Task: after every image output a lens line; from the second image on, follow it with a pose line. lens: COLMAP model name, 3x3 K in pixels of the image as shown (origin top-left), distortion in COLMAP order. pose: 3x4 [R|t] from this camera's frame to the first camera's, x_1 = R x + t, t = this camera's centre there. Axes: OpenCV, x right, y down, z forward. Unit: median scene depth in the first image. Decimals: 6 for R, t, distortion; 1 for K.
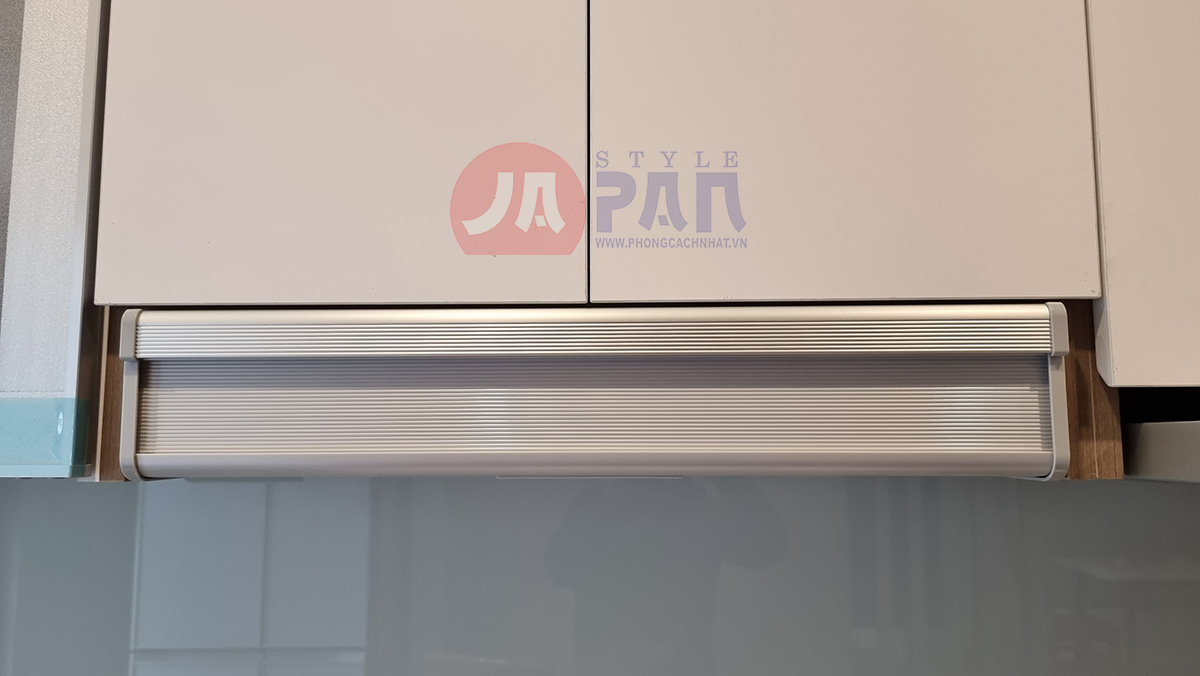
lens RADIAL K [[851.8, 0, 600.0], [0, 851.8, 354.9], [0, 0, 1]] dist [0.010505, 0.000809]
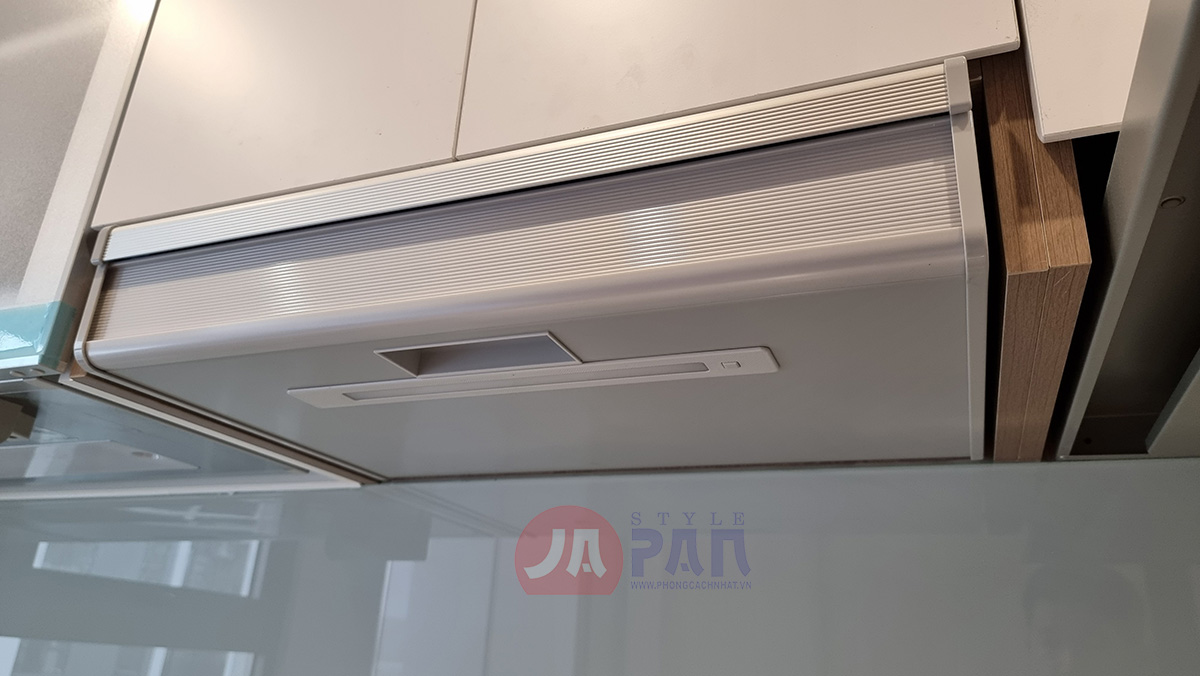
lens RADIAL K [[851.8, 0, 600.0], [0, 851.8, 354.9], [0, 0, 1]] dist [0.010505, 0.000809]
pose [[0.936542, -0.067665, -0.343964, 0.465040], [-0.032286, 0.960375, -0.276834, 0.419887], [0.349067, 0.270372, 0.897247, 0.244999]]
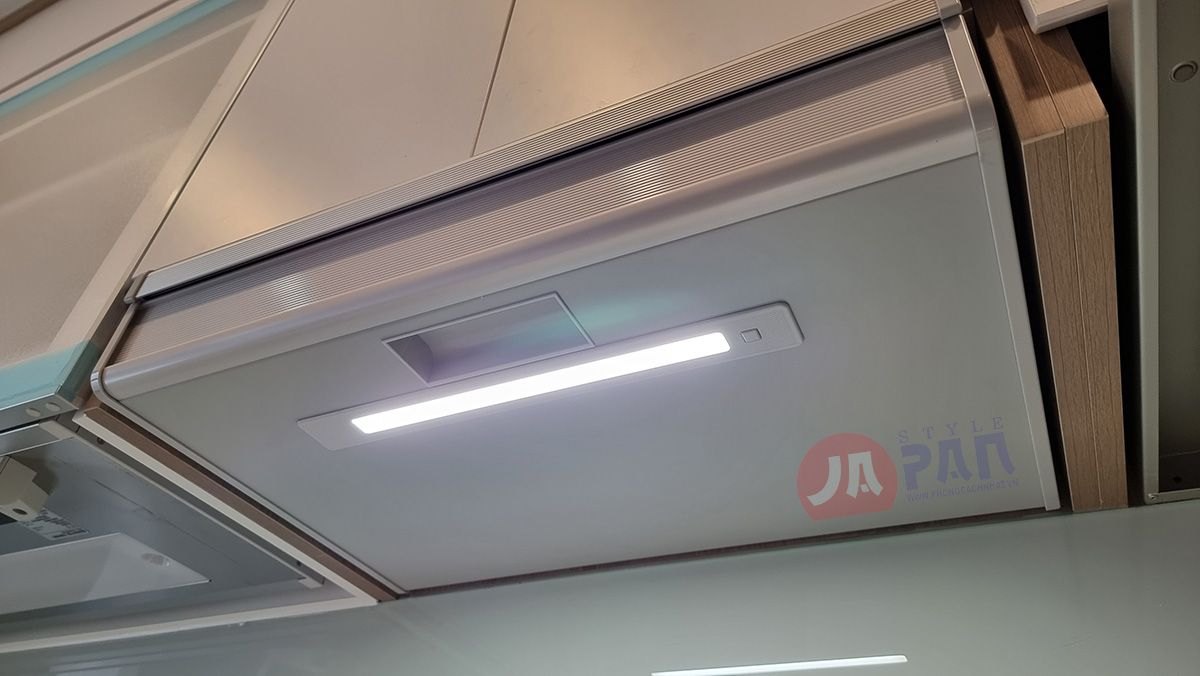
lens RADIAL K [[846.1, 0, 600.0], [0, 846.1, 338.0], [0, 0, 1]] dist [0.036798, -0.037226]
pose [[0.909698, -0.193969, -0.367186, 0.456756], [-0.049846, 0.826813, -0.560264, 0.673036], [0.412268, 0.527974, 0.742482, 0.427946]]
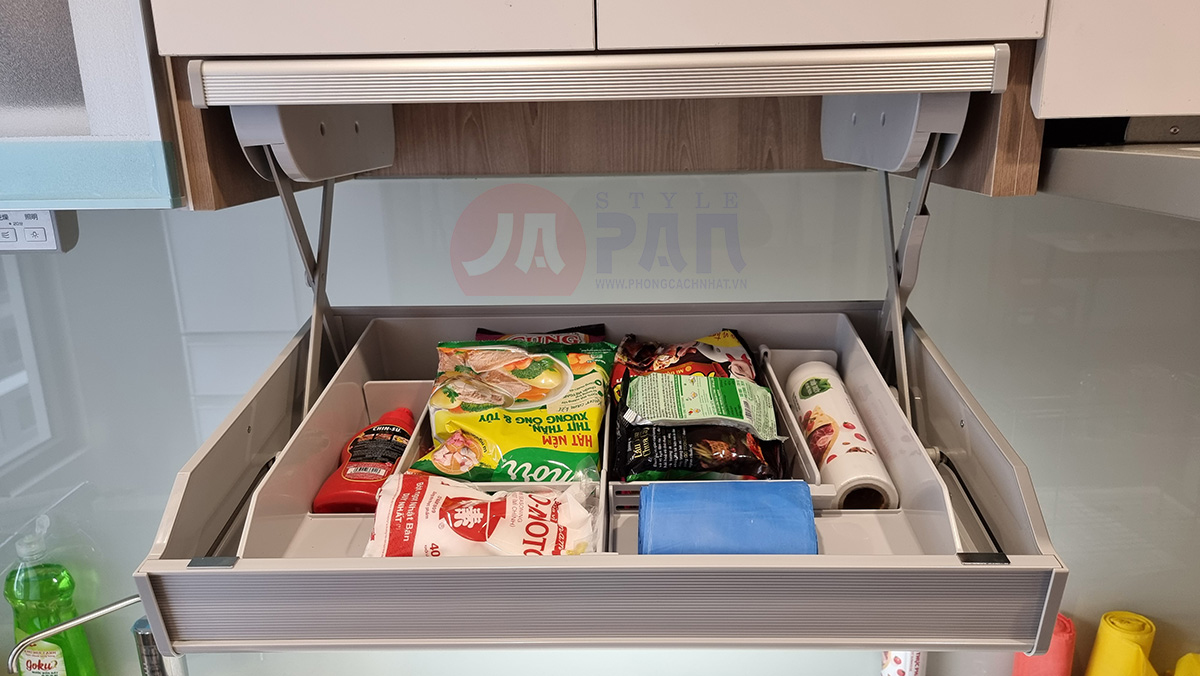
lens RADIAL K [[837.4, 0, 606.5], [0, 837.4, 344.2], [0, 0, 1]] dist [0.031423, -0.000183]
pose [[0.999791, -0.018552, 0.008602, -0.016765], [0.014357, 0.936362, 0.350742, -0.087792], [-0.014562, -0.350545, 0.936433, -0.196652]]
